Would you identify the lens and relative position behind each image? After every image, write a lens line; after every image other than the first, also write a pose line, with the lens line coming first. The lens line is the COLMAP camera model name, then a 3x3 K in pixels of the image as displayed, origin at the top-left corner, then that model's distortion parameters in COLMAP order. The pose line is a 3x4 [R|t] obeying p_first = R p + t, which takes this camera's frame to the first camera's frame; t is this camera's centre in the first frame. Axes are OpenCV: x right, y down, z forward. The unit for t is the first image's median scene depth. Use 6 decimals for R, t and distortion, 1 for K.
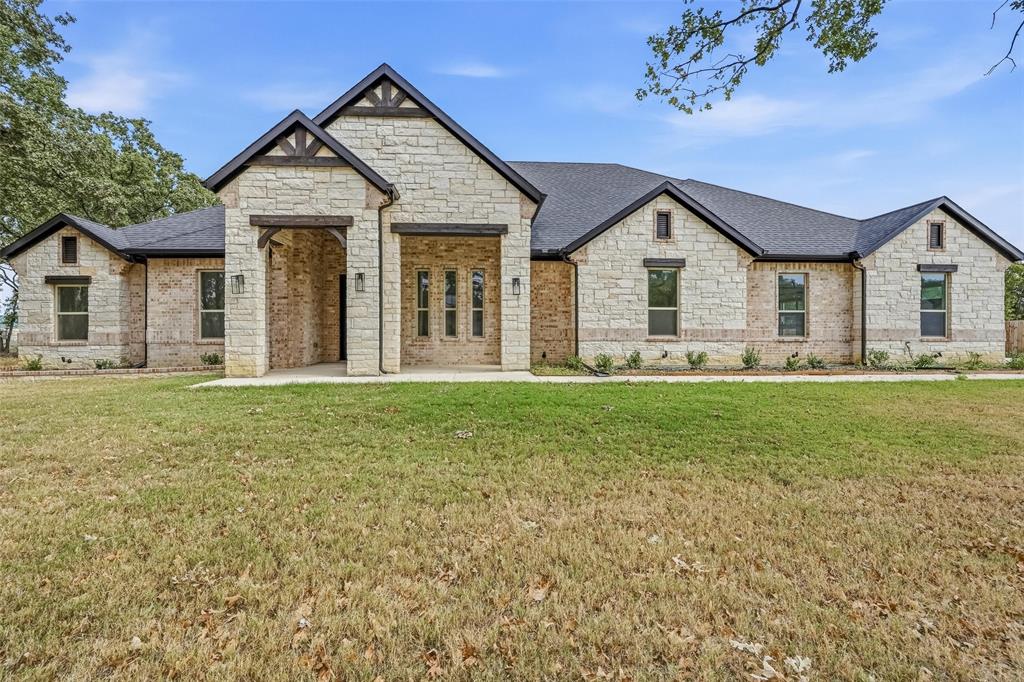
lens RADIAL K [[478.2, 0, 512.0], [0, 478.2, 341.0], [0, 0, 1]] dist [-0.032945, 0.017523]
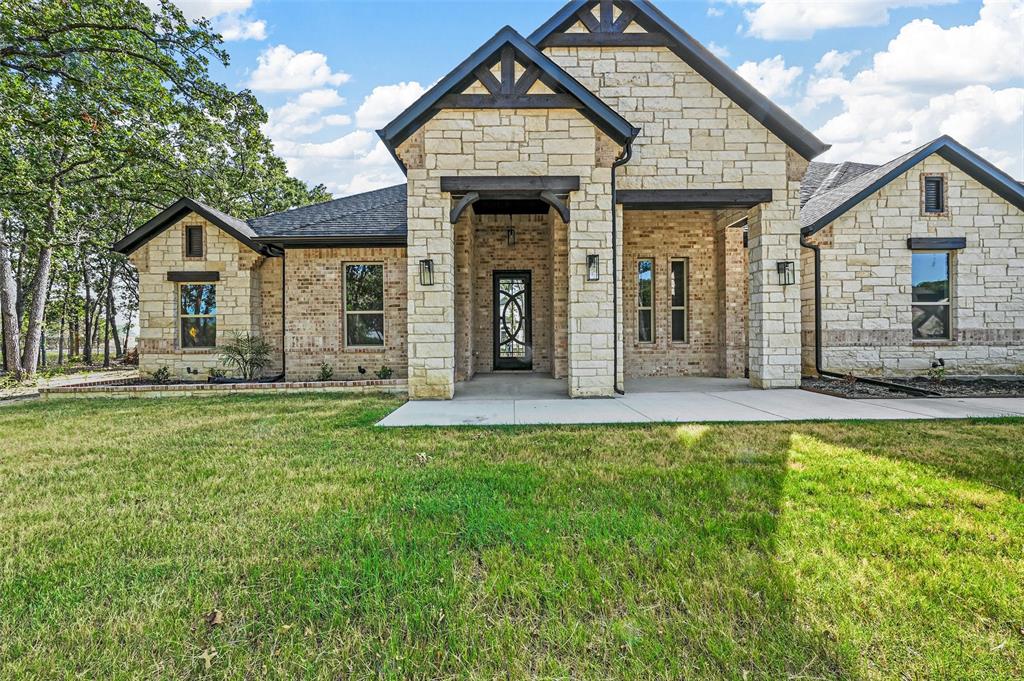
lens RADIAL K [[401.2, 0, 515.3], [0, 401.2, 339.3], [0, 0, 1]] dist [0.001126, 0.000163]
pose [[0.998184, -0.006191, -0.059922, -0.320747], [0.006103, 0.999980, -0.001656, -0.012786], [0.059931, 0.001288, 0.998202, 0.314018]]
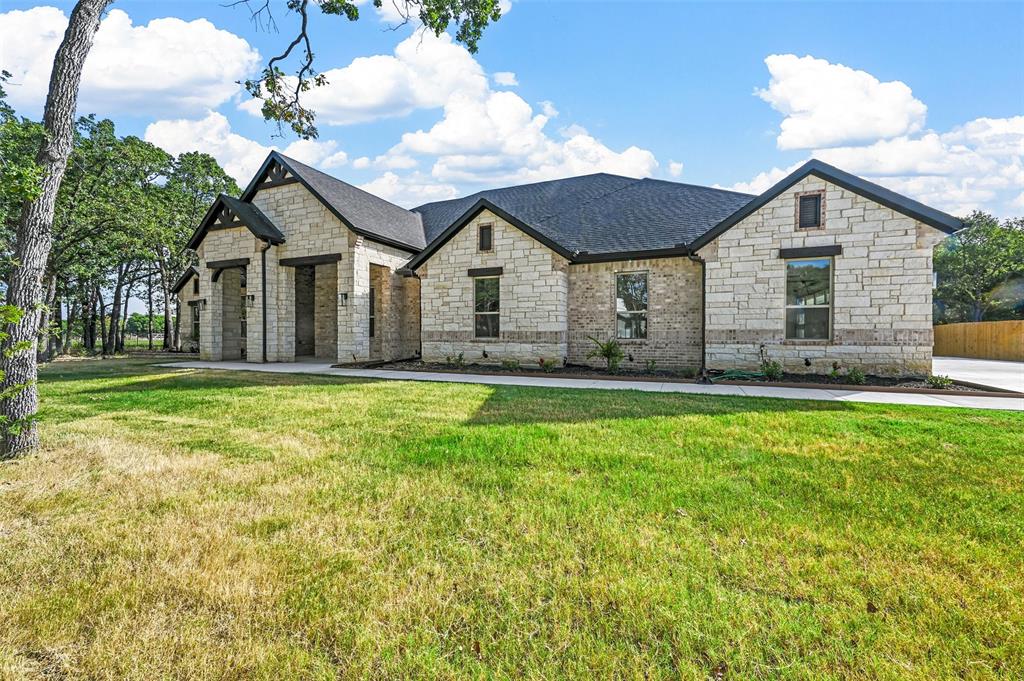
lens RADIAL K [[401.2, 0, 515.3], [0, 401.2, 339.3], [0, 0, 1]] dist [0.001126, 0.000163]
pose [[0.893245, 0.007564, -0.449507, 0.811592], [-0.004935, 0.999963, 0.007020, -0.013184], [0.449544, -0.004052, 0.893249, 0.192300]]
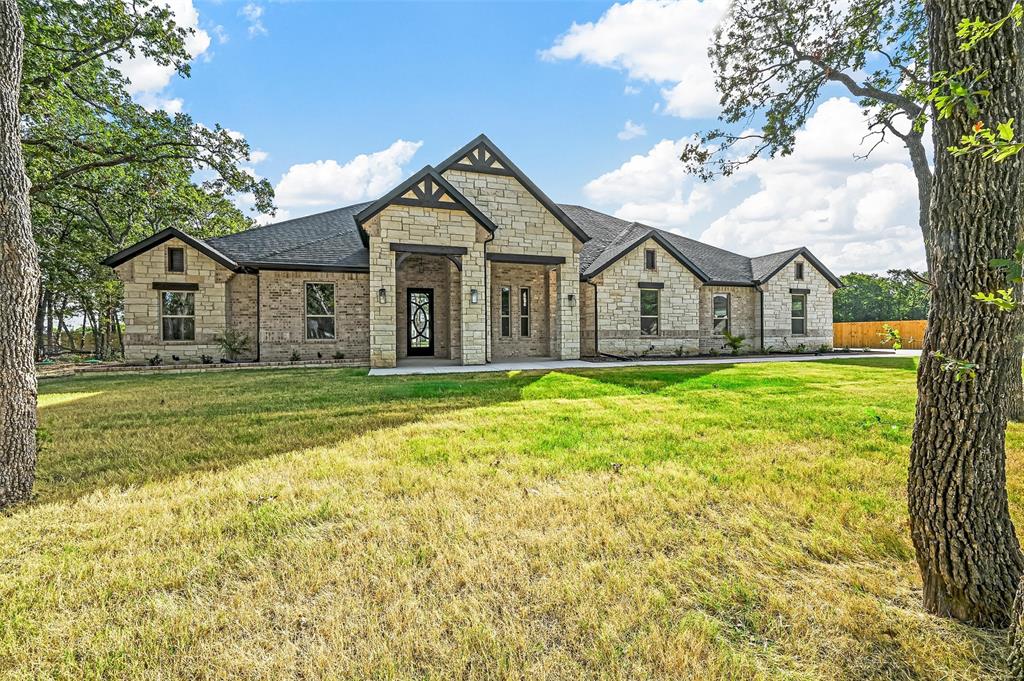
lens RADIAL K [[401.2, 0, 515.3], [0, 401.2, 339.3], [0, 0, 1]] dist [0.001126, 0.000163]
pose [[0.973683, -0.006310, 0.227818, -0.374223], [0.005725, 0.999978, 0.003232, -0.003525], [-0.227833, -0.001842, 0.973698, -0.114268]]
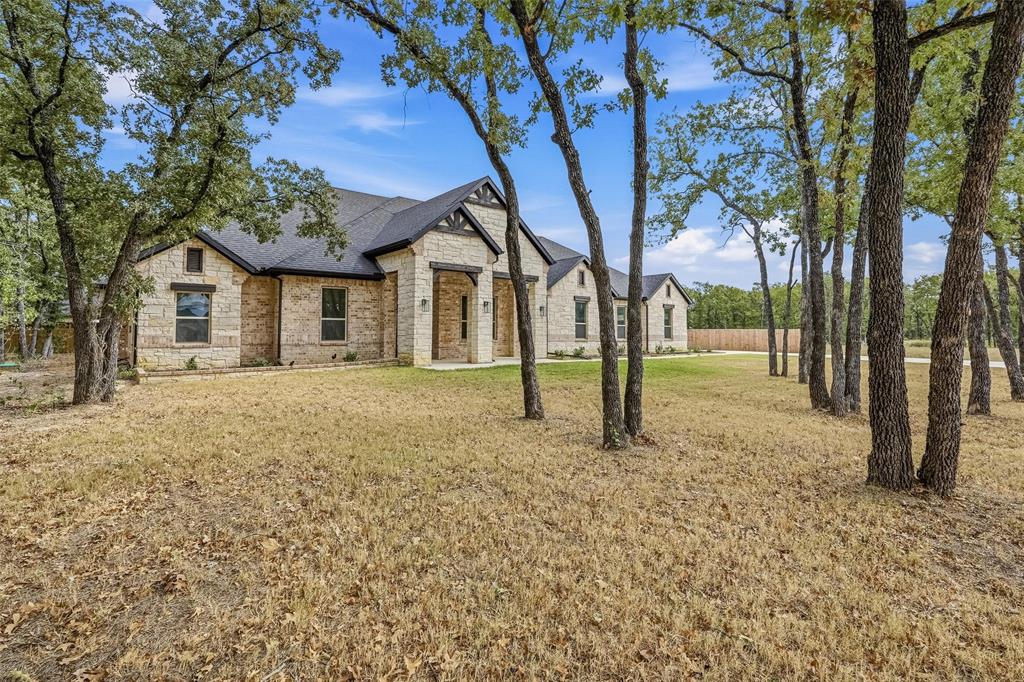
lens RADIAL K [[480.1, 0, 512.5], [0, 480.1, 319.8], [0, 0, 1]] dist [-0.000296, -0.000028]
pose [[0.802459, 0.022272, 0.596291, -1.012761], [0.001933, 0.999201, -0.039922, -0.008841], [-0.596703, 0.033188, 0.801775, -0.333673]]
